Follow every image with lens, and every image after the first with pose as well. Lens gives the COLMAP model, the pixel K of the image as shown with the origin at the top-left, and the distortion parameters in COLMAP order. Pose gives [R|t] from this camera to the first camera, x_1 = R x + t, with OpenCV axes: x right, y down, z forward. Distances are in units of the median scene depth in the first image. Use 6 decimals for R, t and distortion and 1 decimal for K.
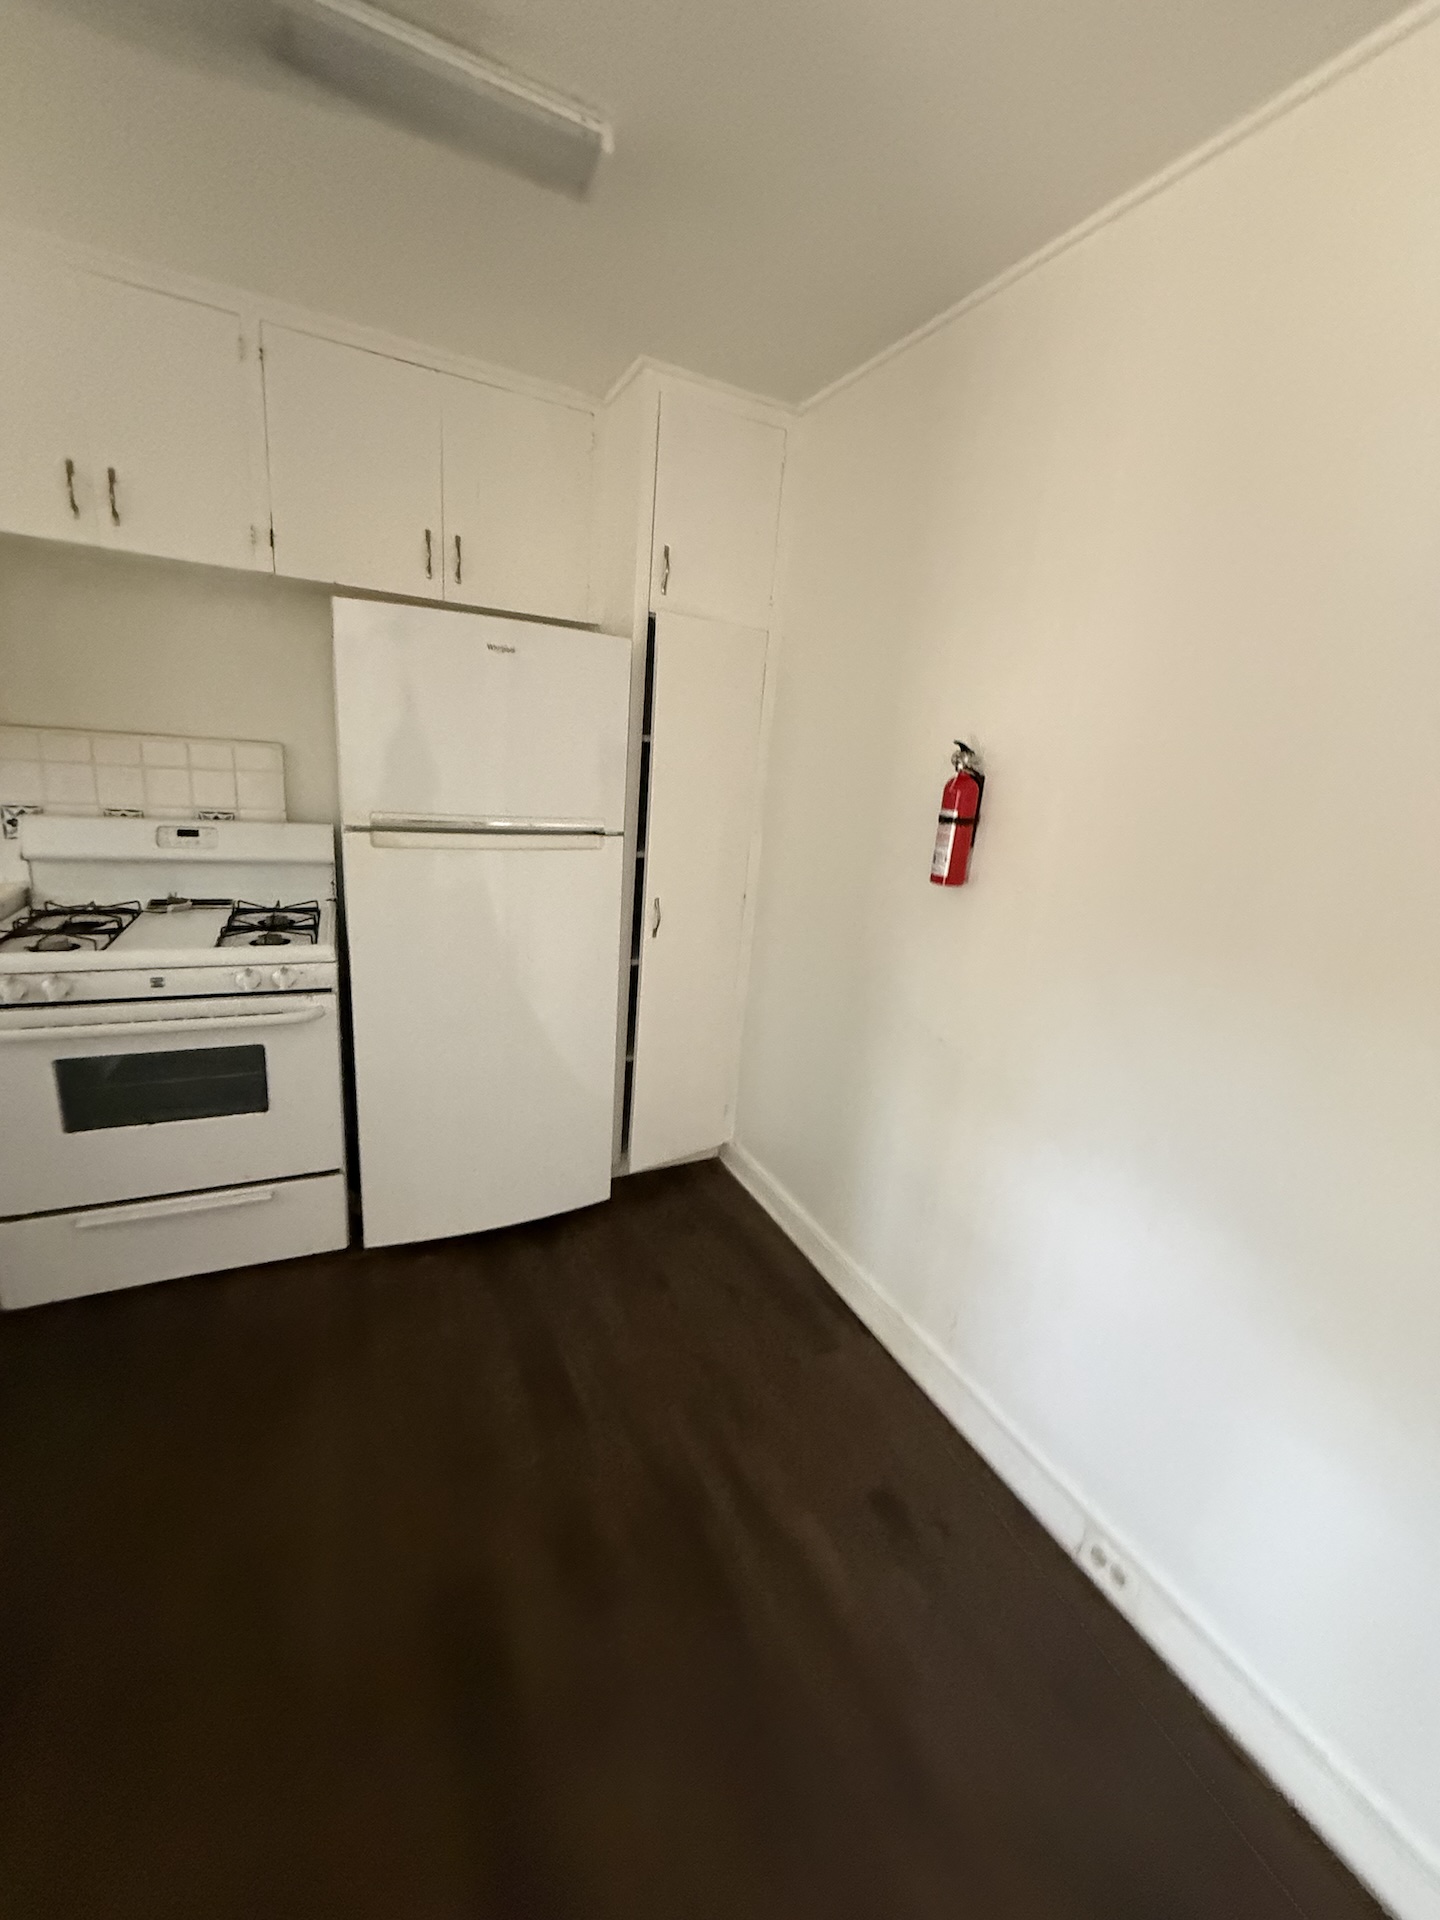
lens RADIAL K [[767.4, 0, 728.0], [0, 767.4, 953.0], [0, 0, 1]] dist [0.012275, 0.000022]
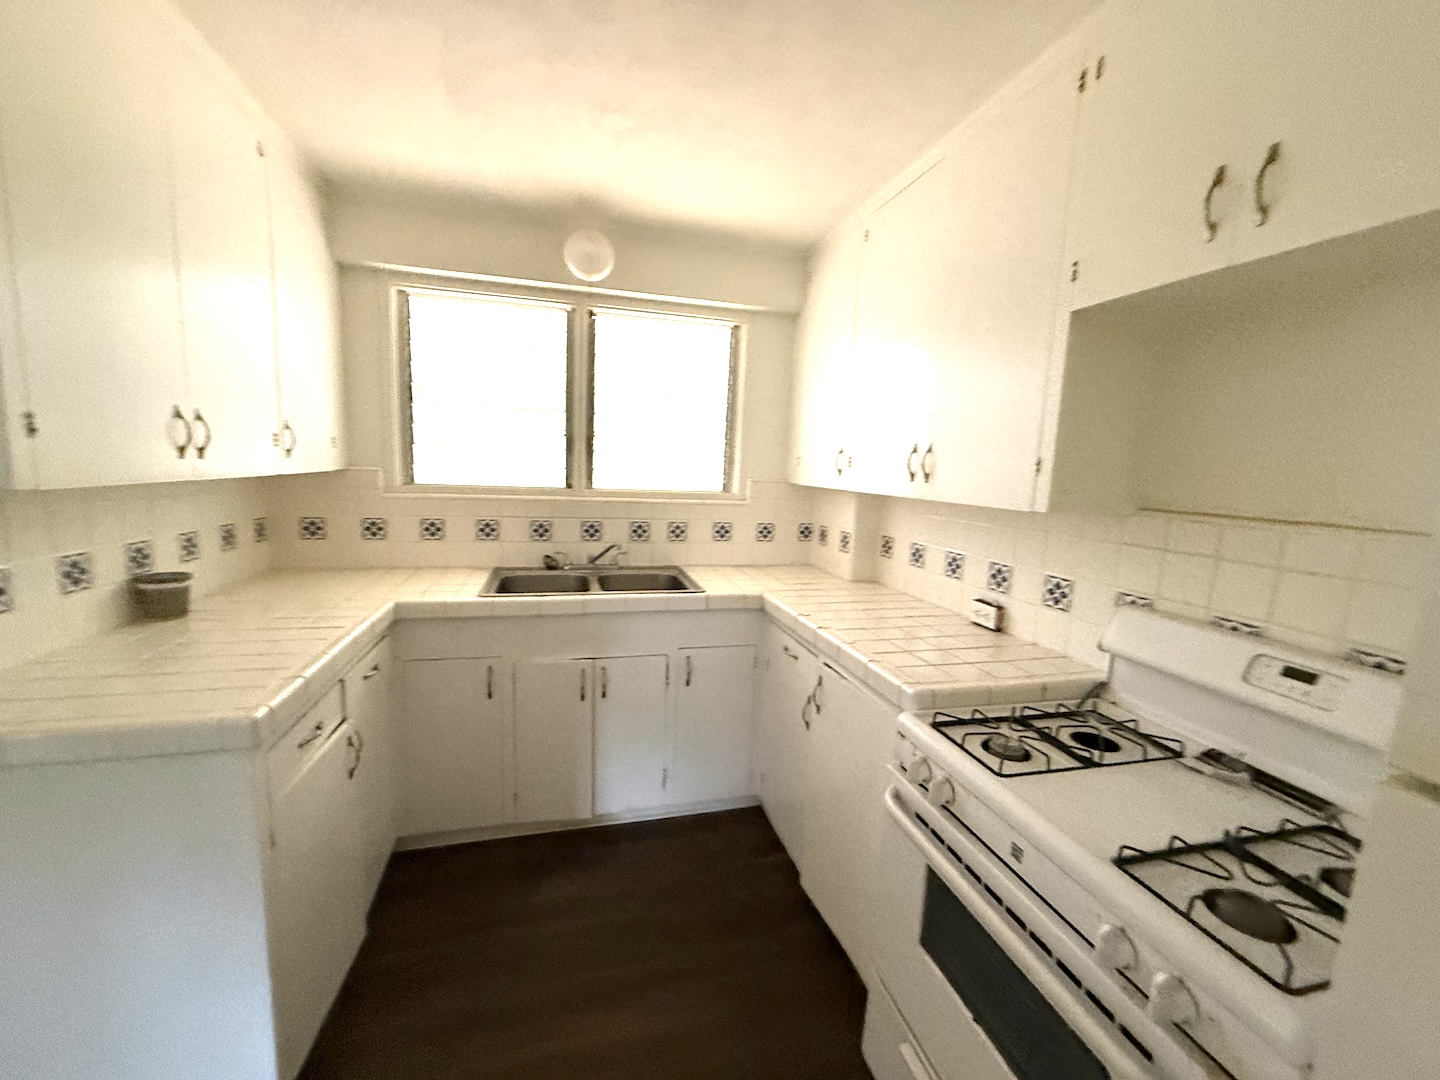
lens RADIAL K [[575.5, 0, 720.0], [0, 575.5, 540.0], [0, 0, 1]] dist [0.012275, 0.000022]
pose [[-0.187515, 0.050564, -0.980960, -0.151434], [-0.308193, 0.945215, 0.107634, -0.166914], [0.932660, 0.322508, -0.161658, 0.607002]]
